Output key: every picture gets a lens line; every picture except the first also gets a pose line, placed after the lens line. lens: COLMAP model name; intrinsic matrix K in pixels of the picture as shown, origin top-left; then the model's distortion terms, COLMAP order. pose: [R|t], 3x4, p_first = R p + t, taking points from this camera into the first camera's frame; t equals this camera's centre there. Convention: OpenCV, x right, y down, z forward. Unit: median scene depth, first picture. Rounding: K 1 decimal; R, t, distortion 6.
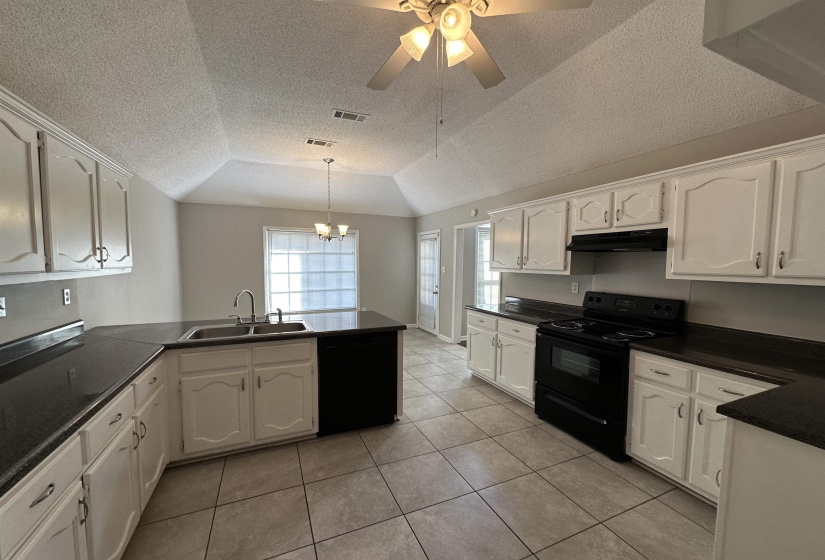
lens RADIAL K [[329.3, 0, 412.1], [0, 329.3, 285.8], [0, 0, 1]] dist [-0.003062, 0.000713]
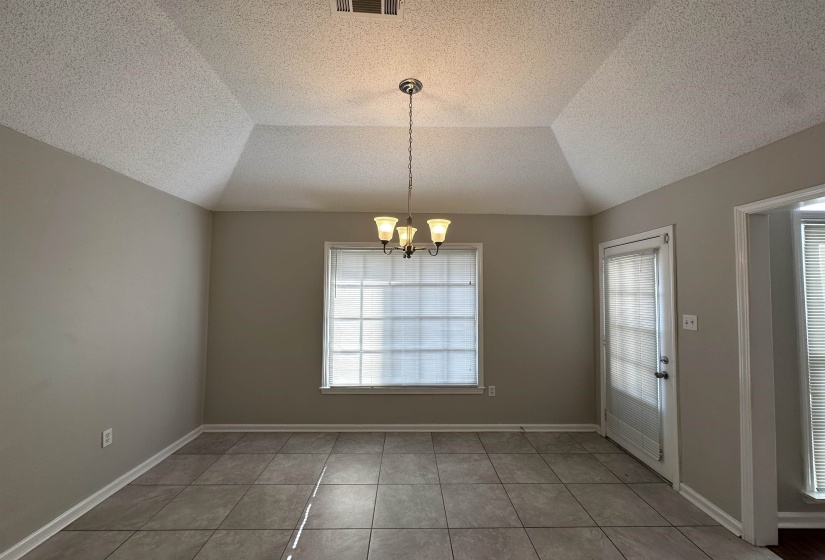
lens RADIAL K [[329.3, 0, 413.2], [0, 329.3, 275.8], [0, 0, 1]] dist [-0.003062, 0.000713]
pose [[0.921980, -0.020226, -0.386709, -0.060706], [-0.029506, 0.992062, -0.122236, -0.046258], [0.386112, 0.124109, 0.914065, 0.495256]]
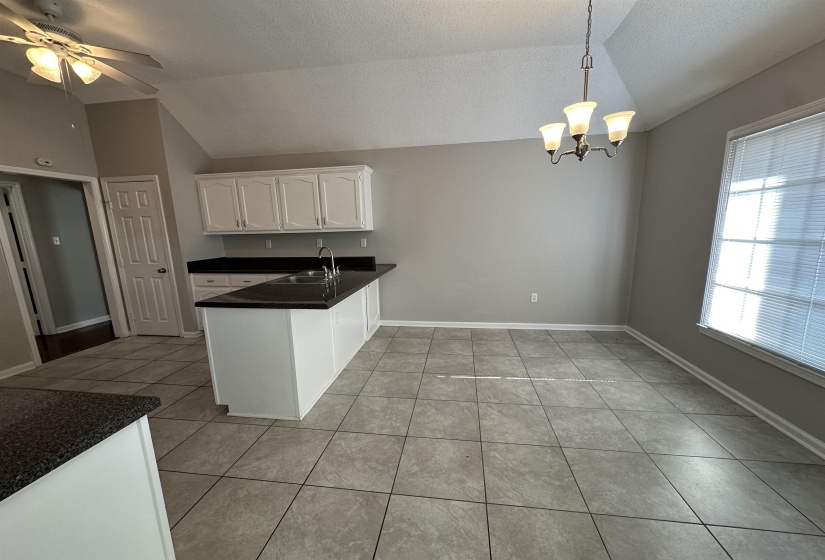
lens RADIAL K [[329.3, 0, 409.5], [0, 329.3, 288.3], [0, 0, 1]] dist [-0.003062, 0.000713]
pose [[-0.540477, 0.159282, -0.826144, 0.172842], [-0.043489, 0.975315, 0.216493, -0.051411], [0.840234, 0.152937, -0.520208, 0.882869]]
